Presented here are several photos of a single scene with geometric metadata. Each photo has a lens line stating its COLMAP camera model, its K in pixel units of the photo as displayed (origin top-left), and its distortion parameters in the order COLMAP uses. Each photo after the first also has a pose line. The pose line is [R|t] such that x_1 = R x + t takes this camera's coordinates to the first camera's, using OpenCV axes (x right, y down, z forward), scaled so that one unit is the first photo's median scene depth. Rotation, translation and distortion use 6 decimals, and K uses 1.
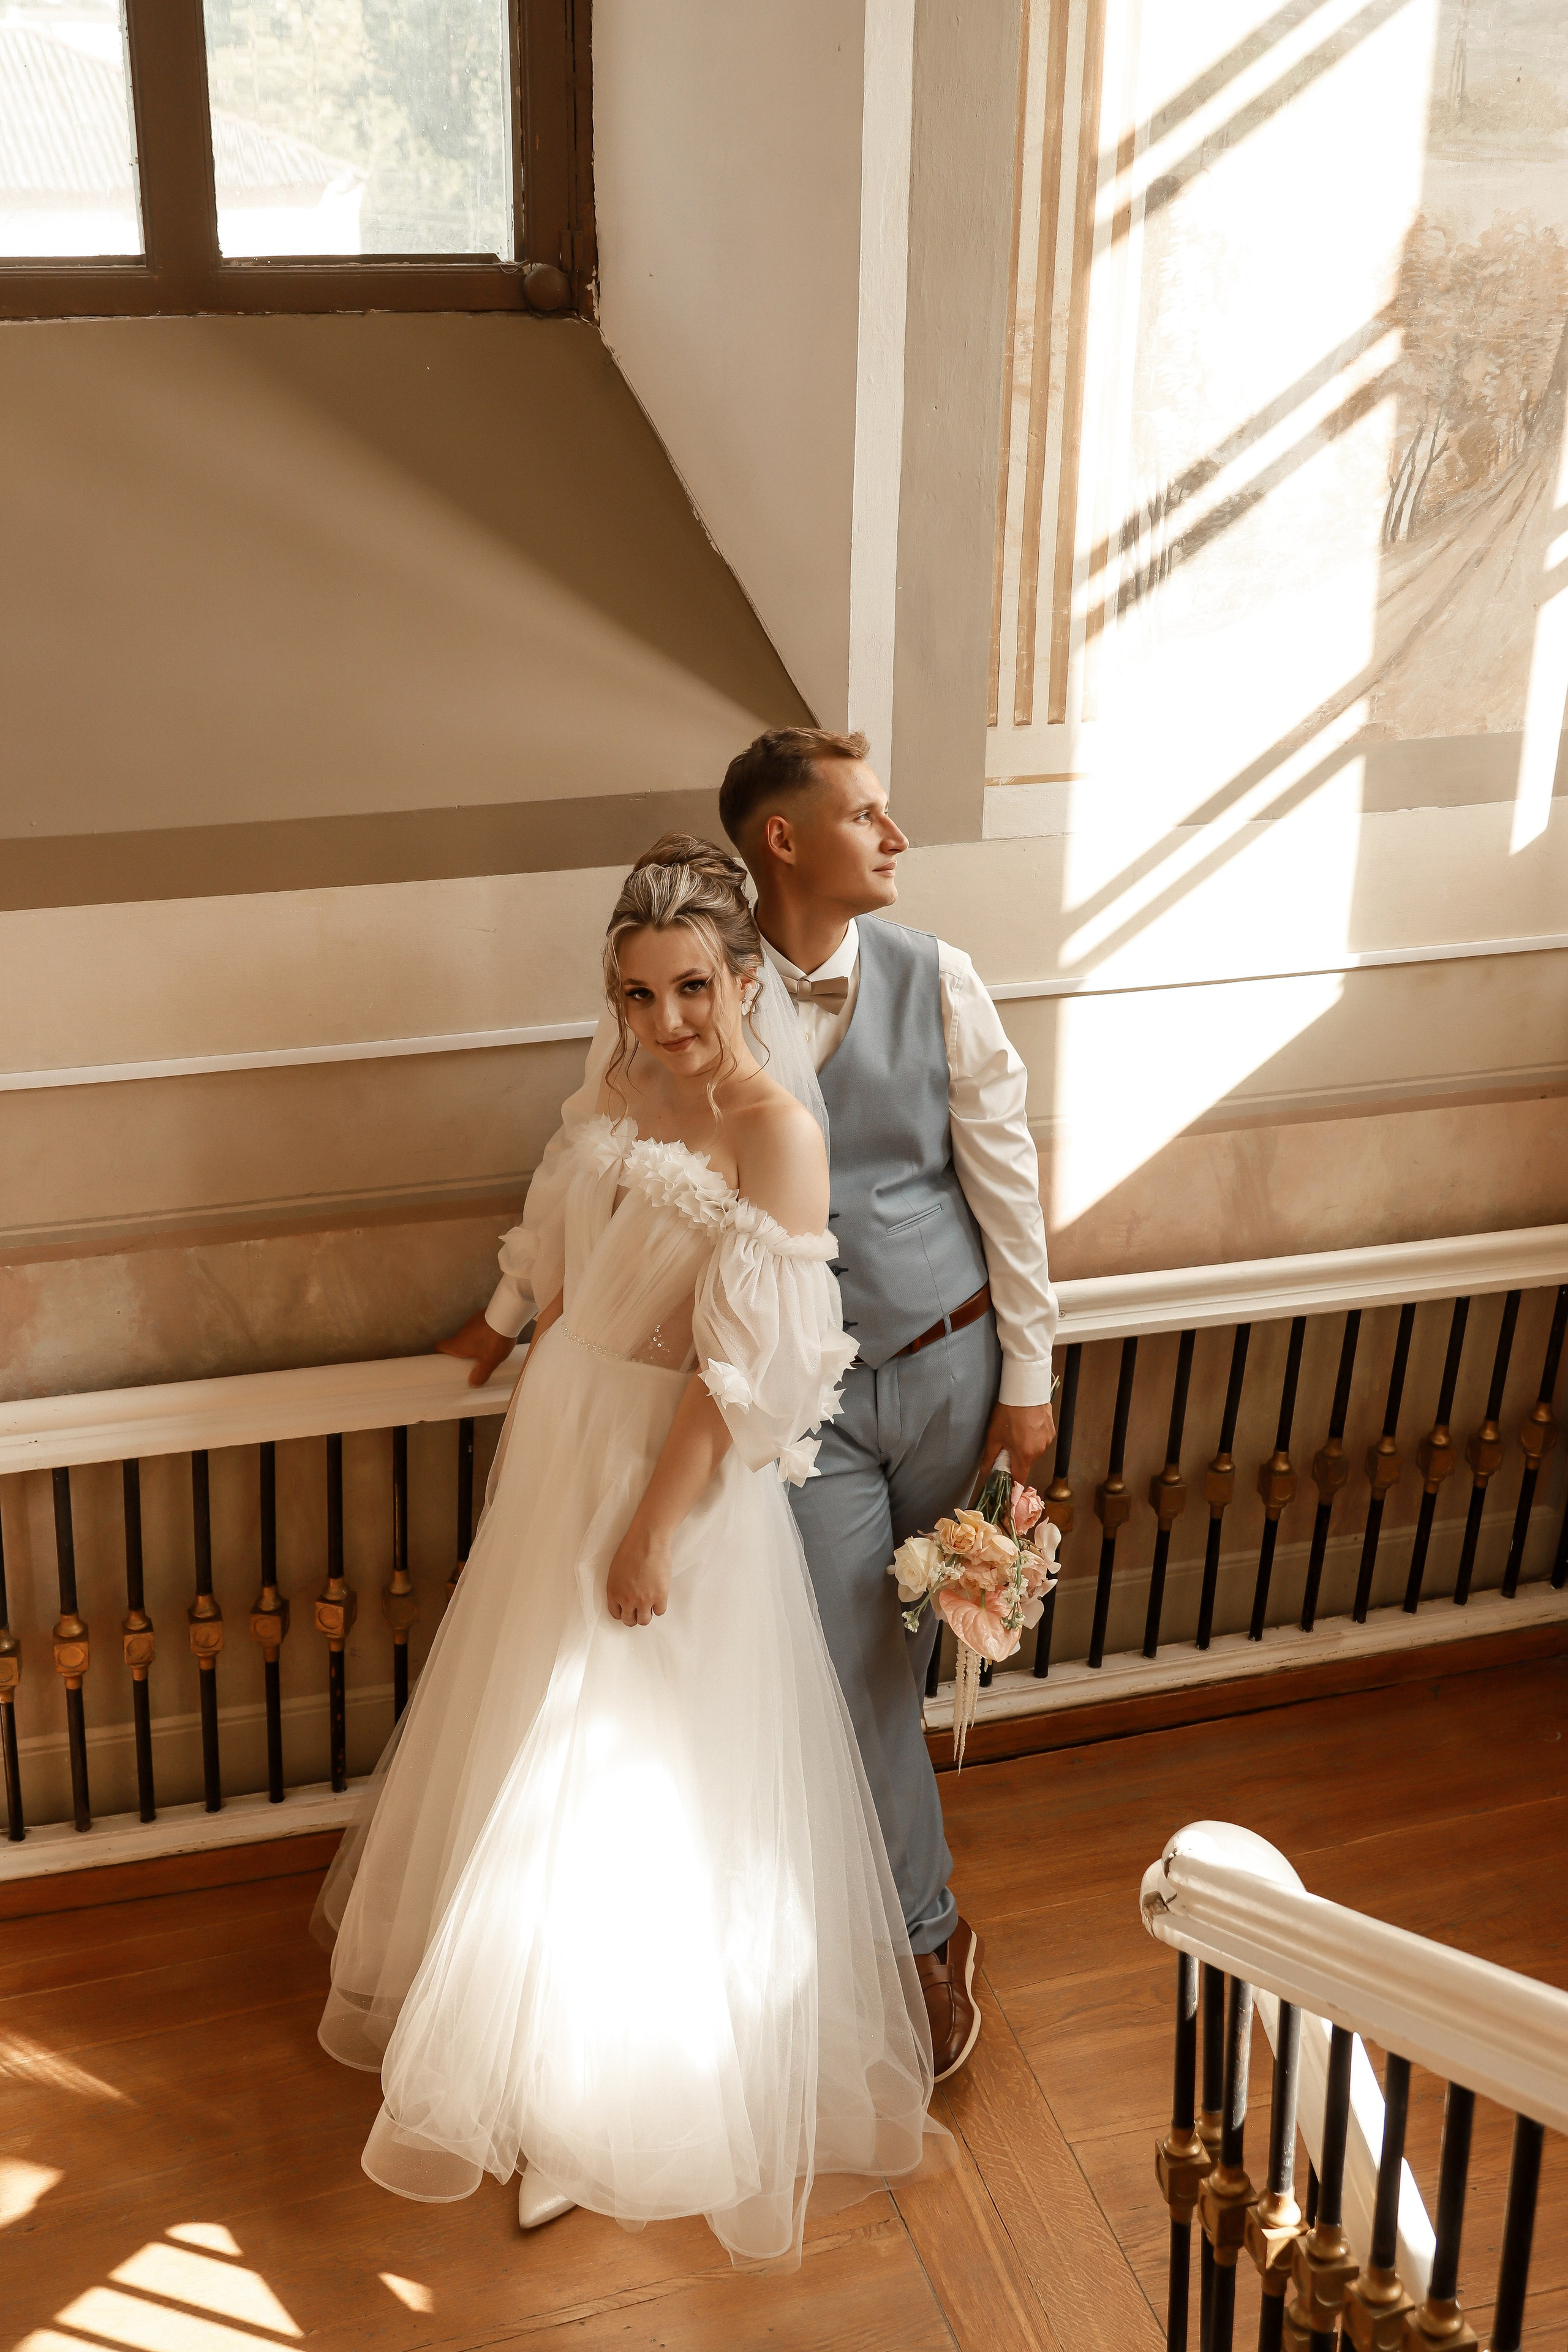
lens RADIAL K [[2466.9, 0, 784.0], [0, 2466.9, 1176.0], [0, 0, 1]] dist [0.005146, -0.027280]
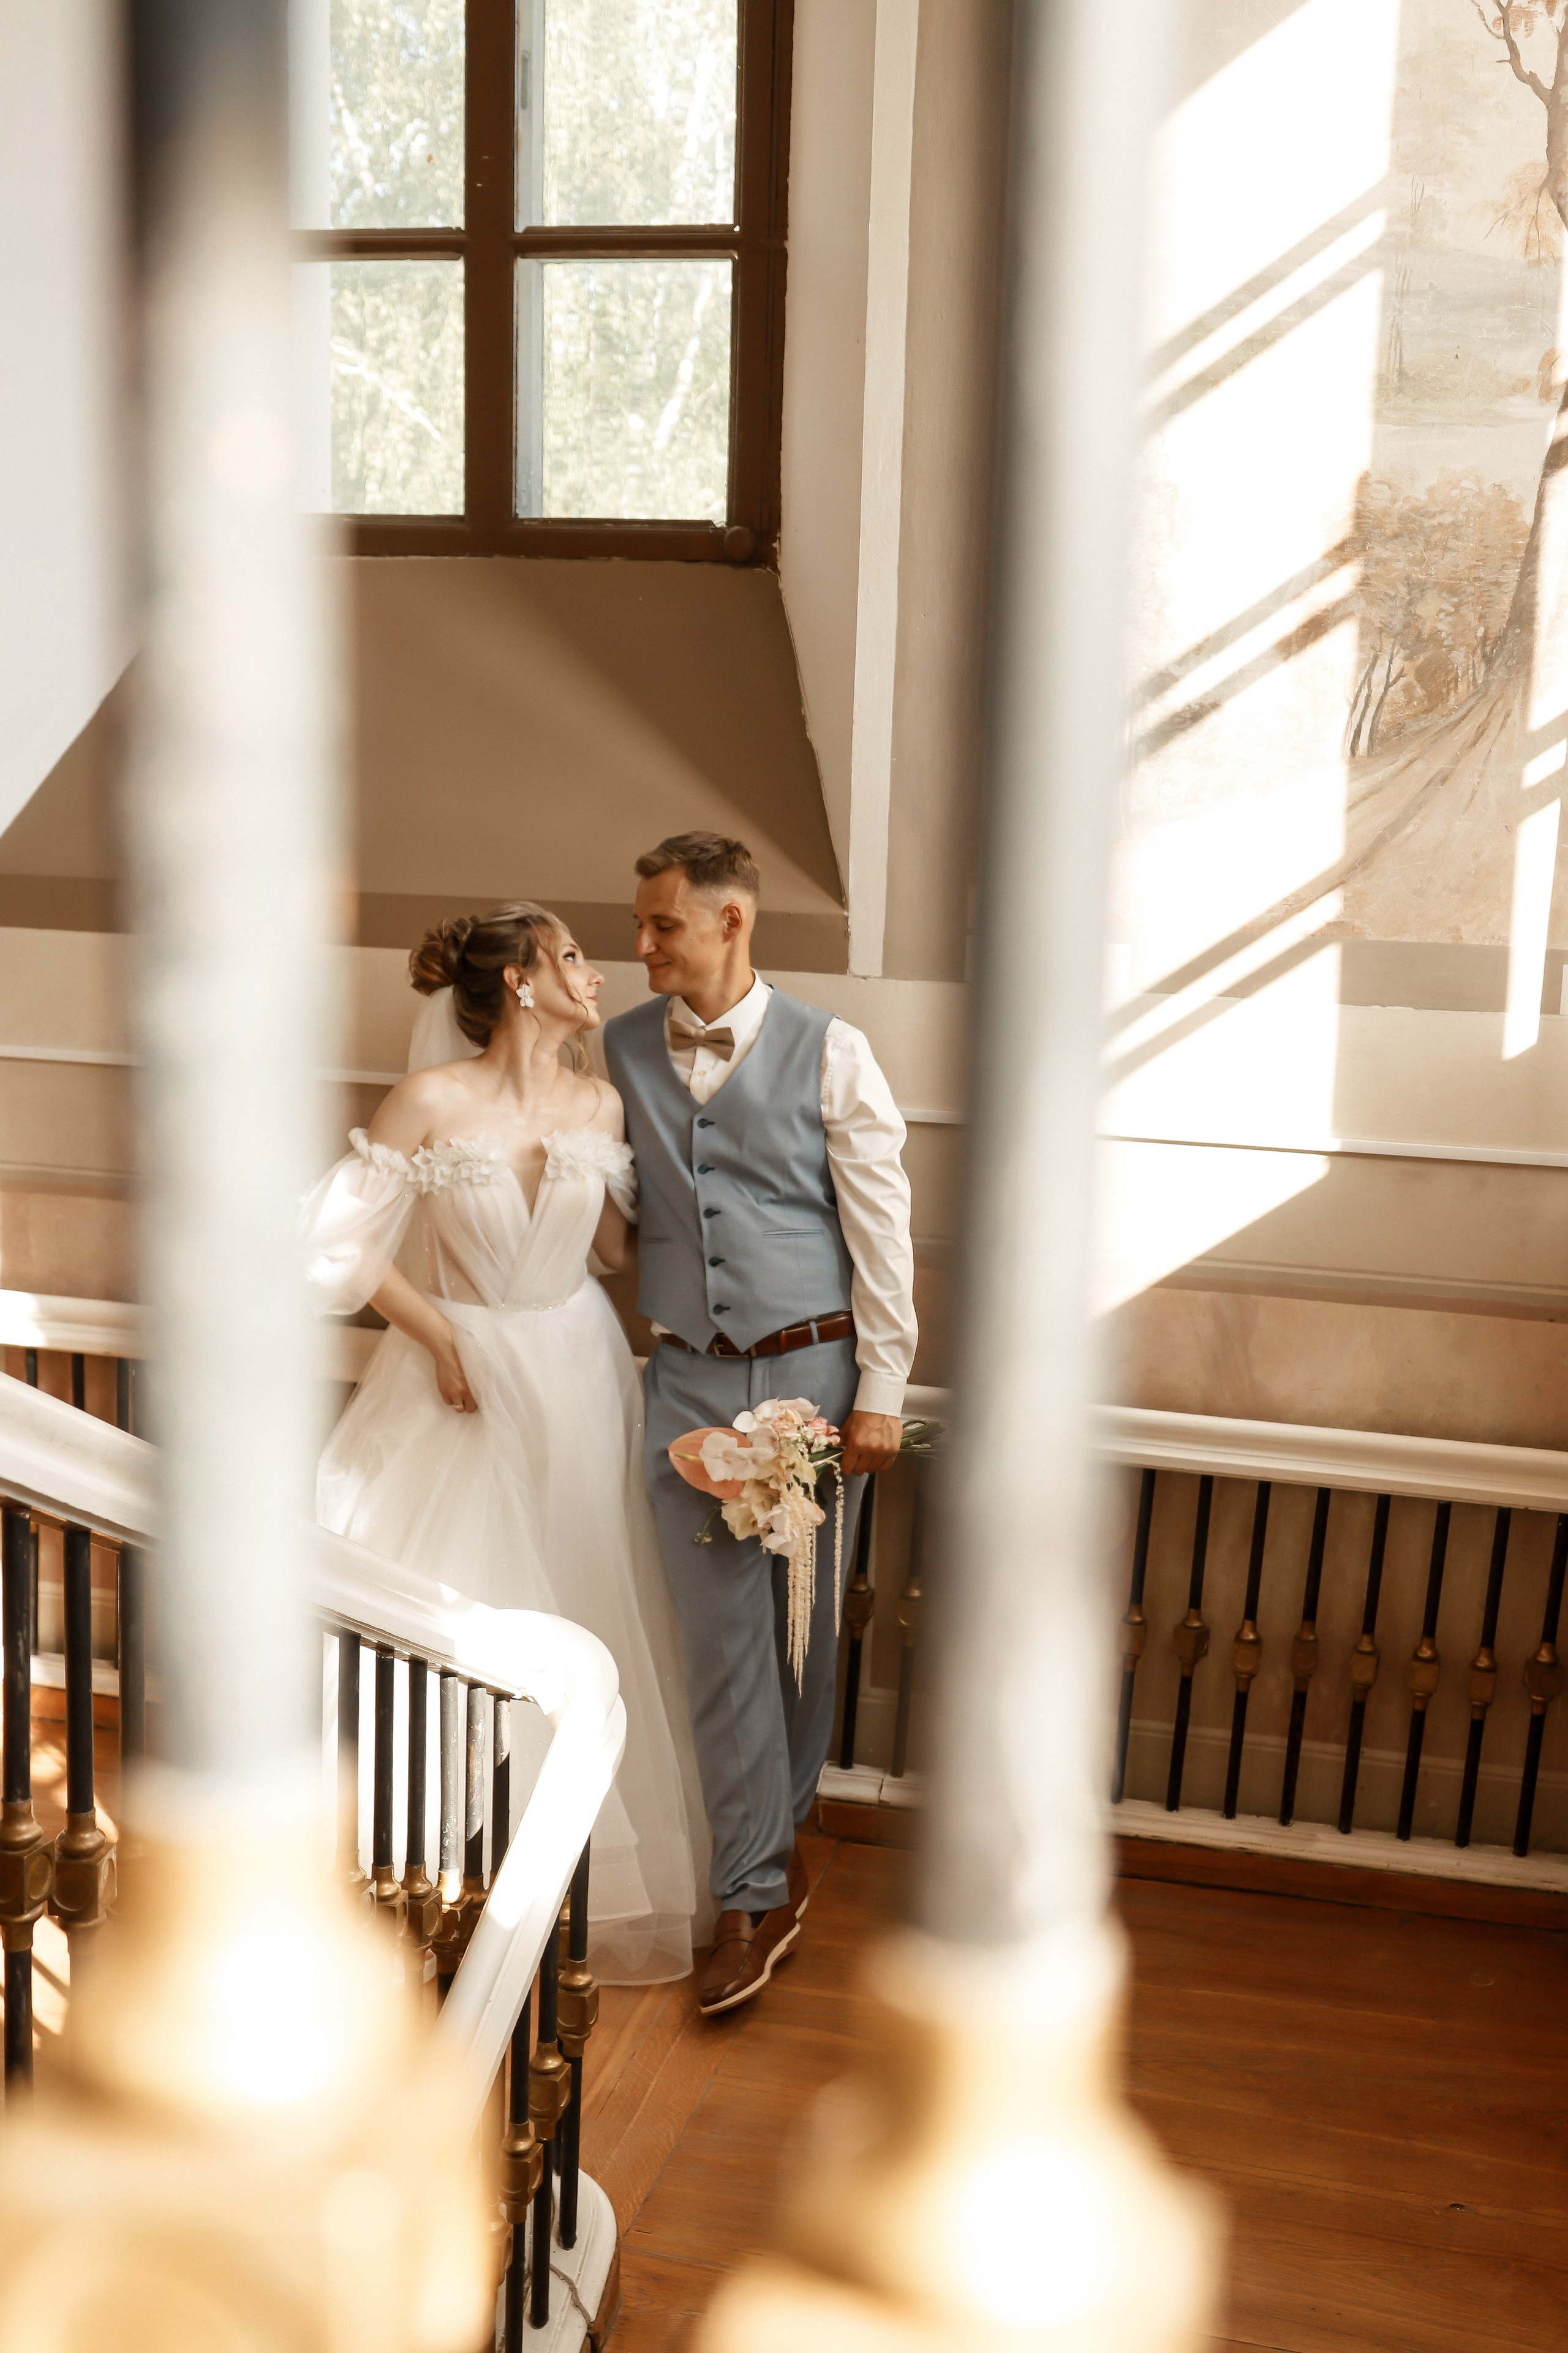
lens RADIAL K [[2467.7, 0, 784.0], [0, 2467.7, 1176.5], [0, 0, 1]] dist [0.005146, -0.027280]
pose [[0.874901, 0.119540, -0.469317, 0.569592], [-0.213751, 0.964879, -0.152709, 0.151352], [0.434579, 0.233922, 0.869725, -0.035469]]
